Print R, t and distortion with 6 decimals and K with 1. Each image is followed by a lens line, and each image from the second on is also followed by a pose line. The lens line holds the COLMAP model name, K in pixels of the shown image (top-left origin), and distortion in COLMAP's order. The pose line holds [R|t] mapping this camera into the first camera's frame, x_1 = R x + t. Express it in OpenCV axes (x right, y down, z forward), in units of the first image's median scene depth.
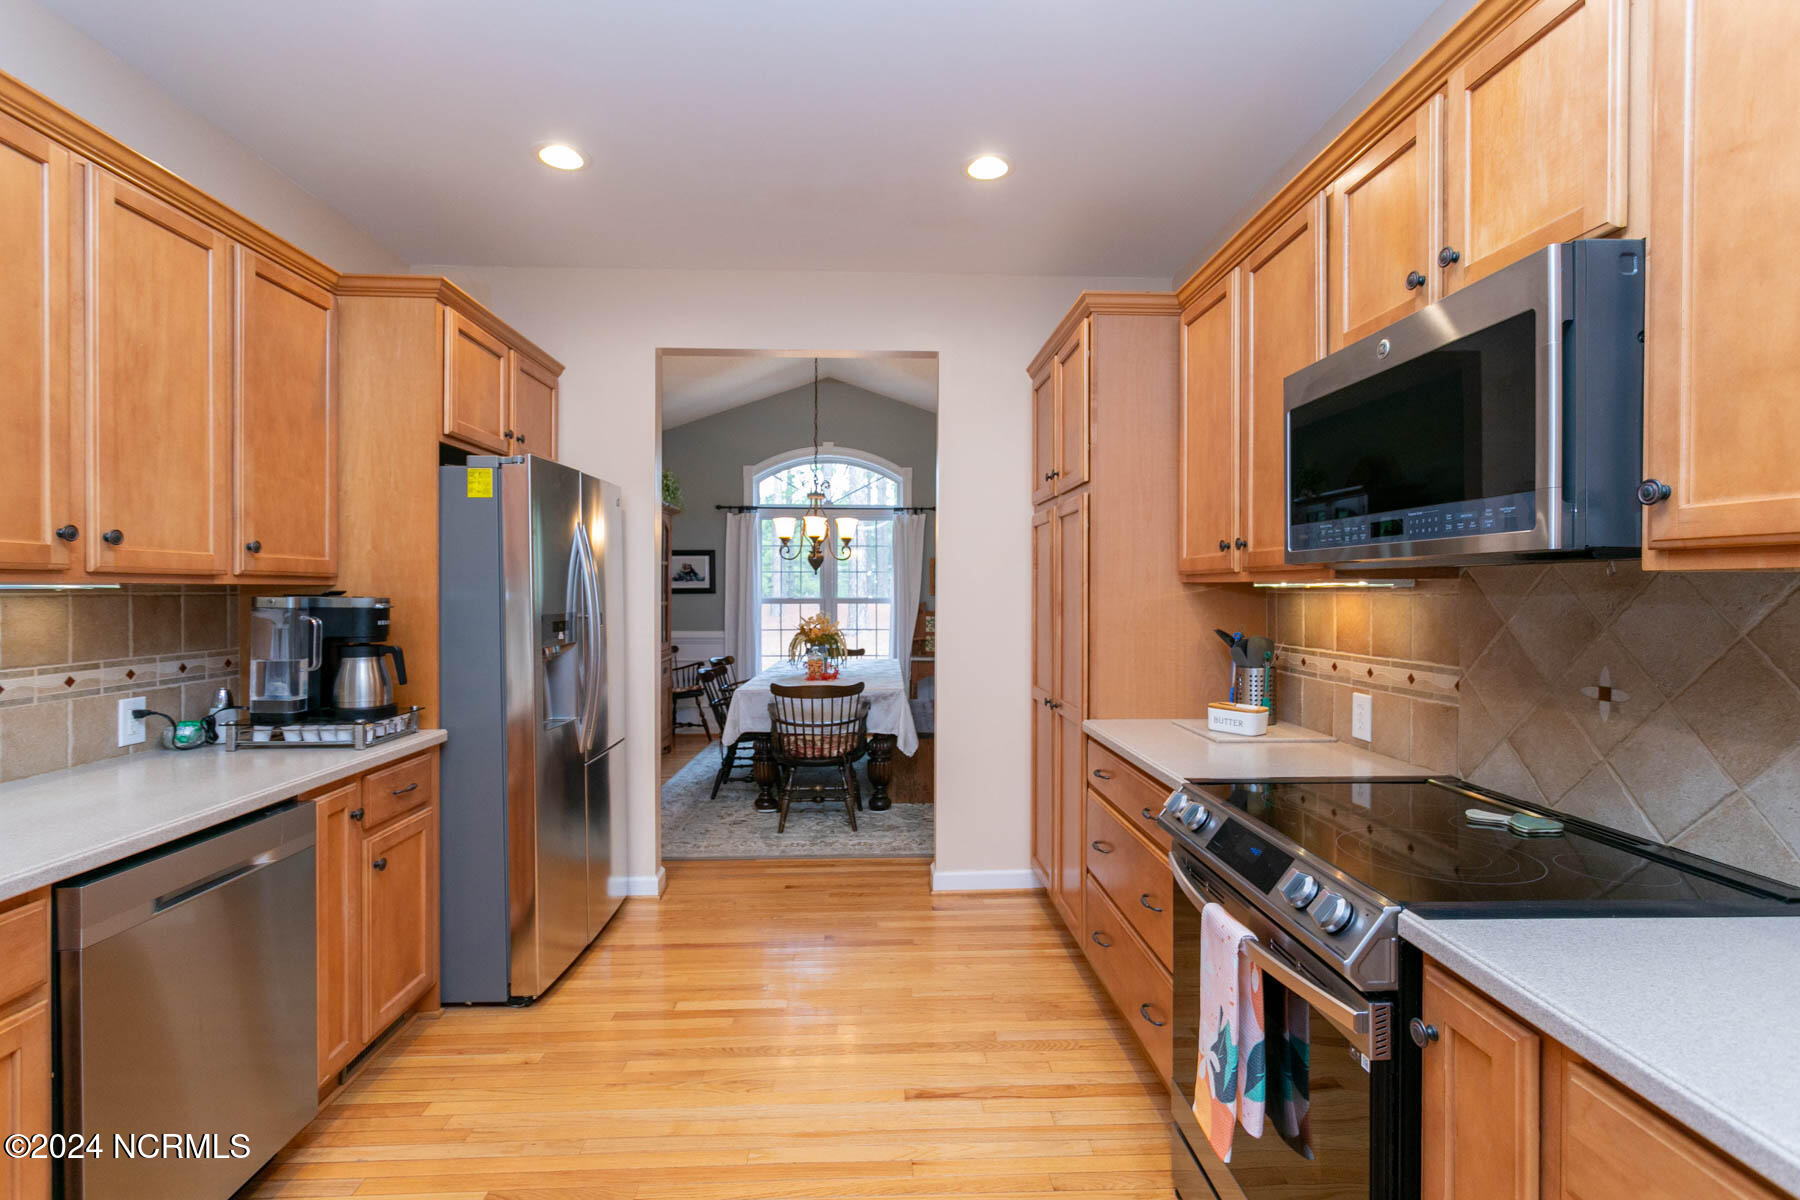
lens RADIAL K [[854.0, 0, 905.6], [0, 854.0, 596.8], [0, 0, 1]] dist [0.002549, 0.001473]
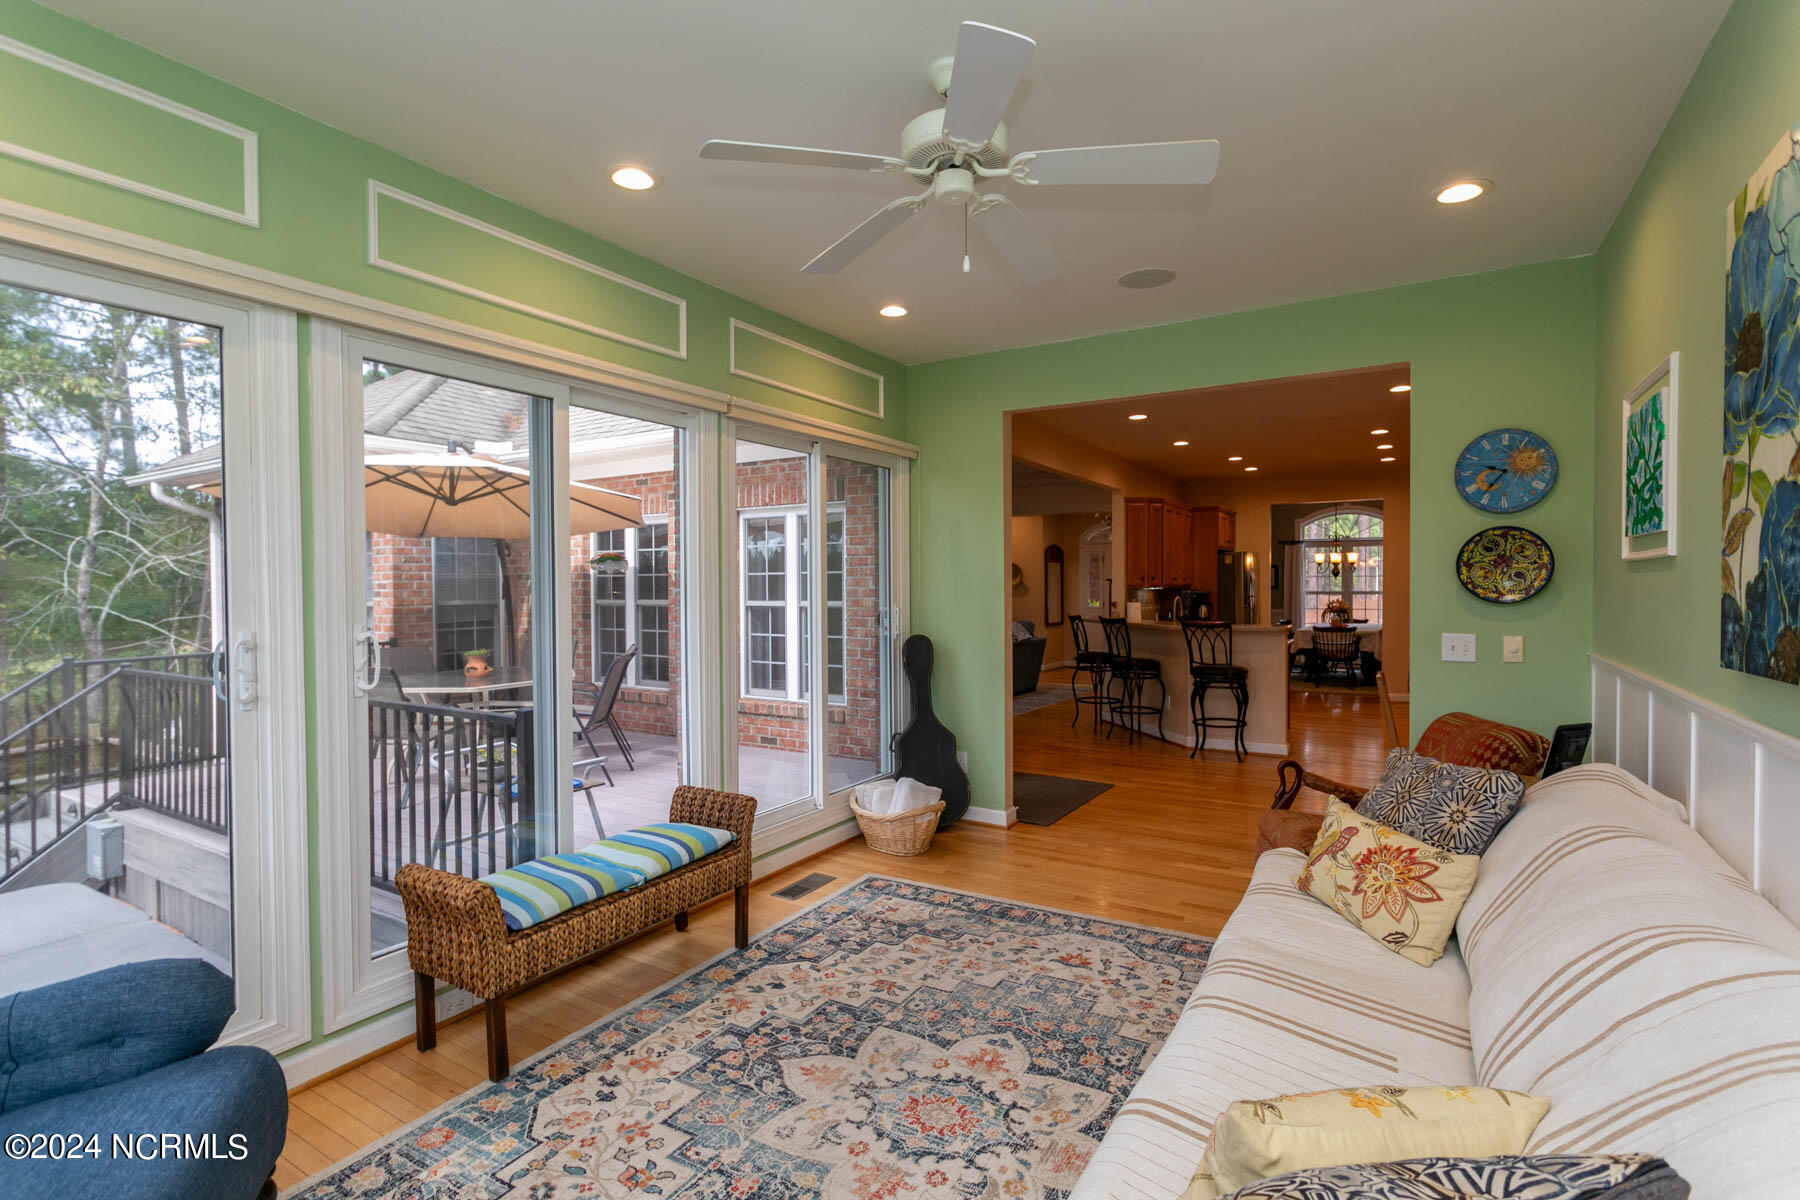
lens RADIAL K [[854.0, 0, 905.6], [0, 854.0, 596.8], [0, 0, 1]] dist [0.002549, 0.001473]
pose [[0.829117, -0.001394, -0.559073, 0.427230], [0.004711, 0.999979, 0.004492, 0.005568], [0.559055, -0.006358, 0.829106, -2.952670]]
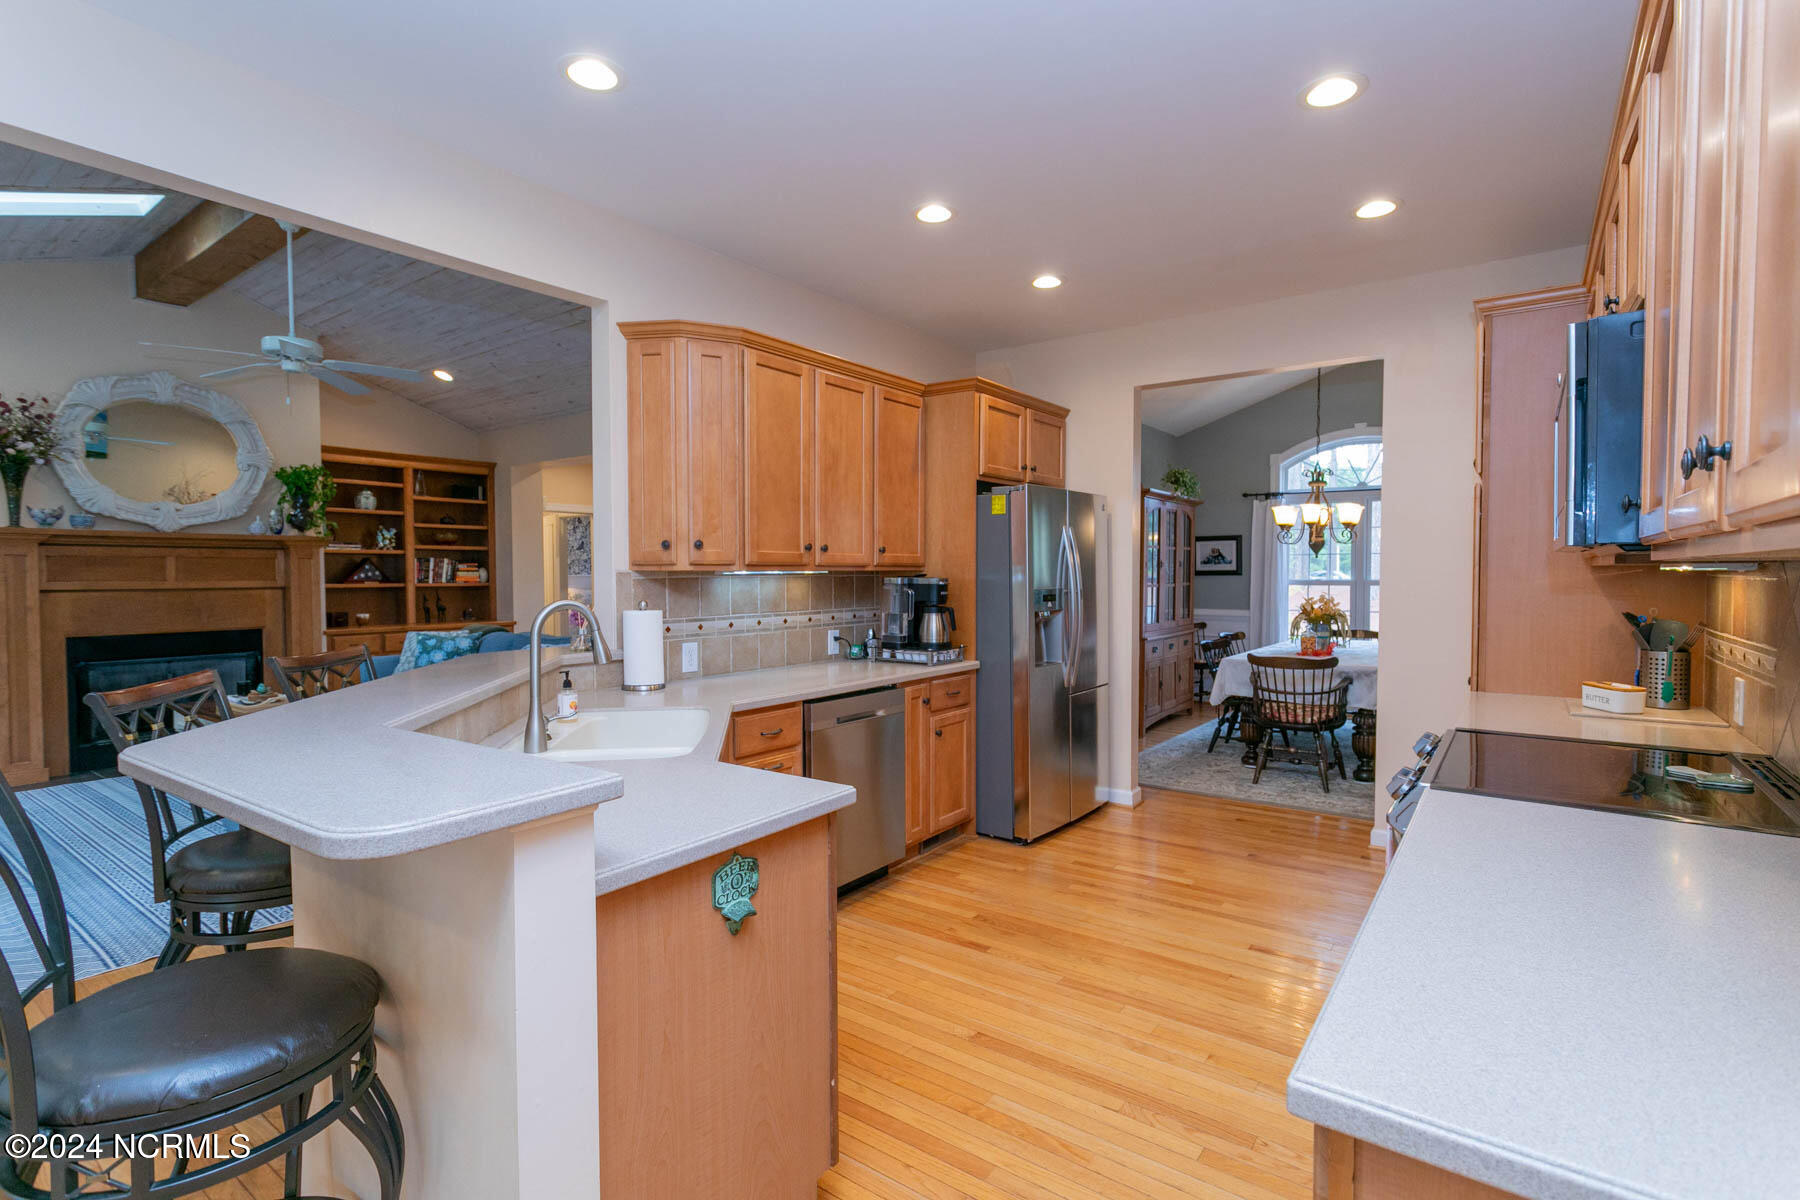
lens RADIAL K [[854.0, 0, 905.6], [0, 854.0, 596.8], [0, 0, 1]] dist [0.002549, 0.001473]
pose [[0.783986, 0.016802, -0.620551, 0.351942], [-0.003192, 0.999730, 0.023036, -0.000567], [0.620770, -0.016080, 0.783828, -0.342097]]
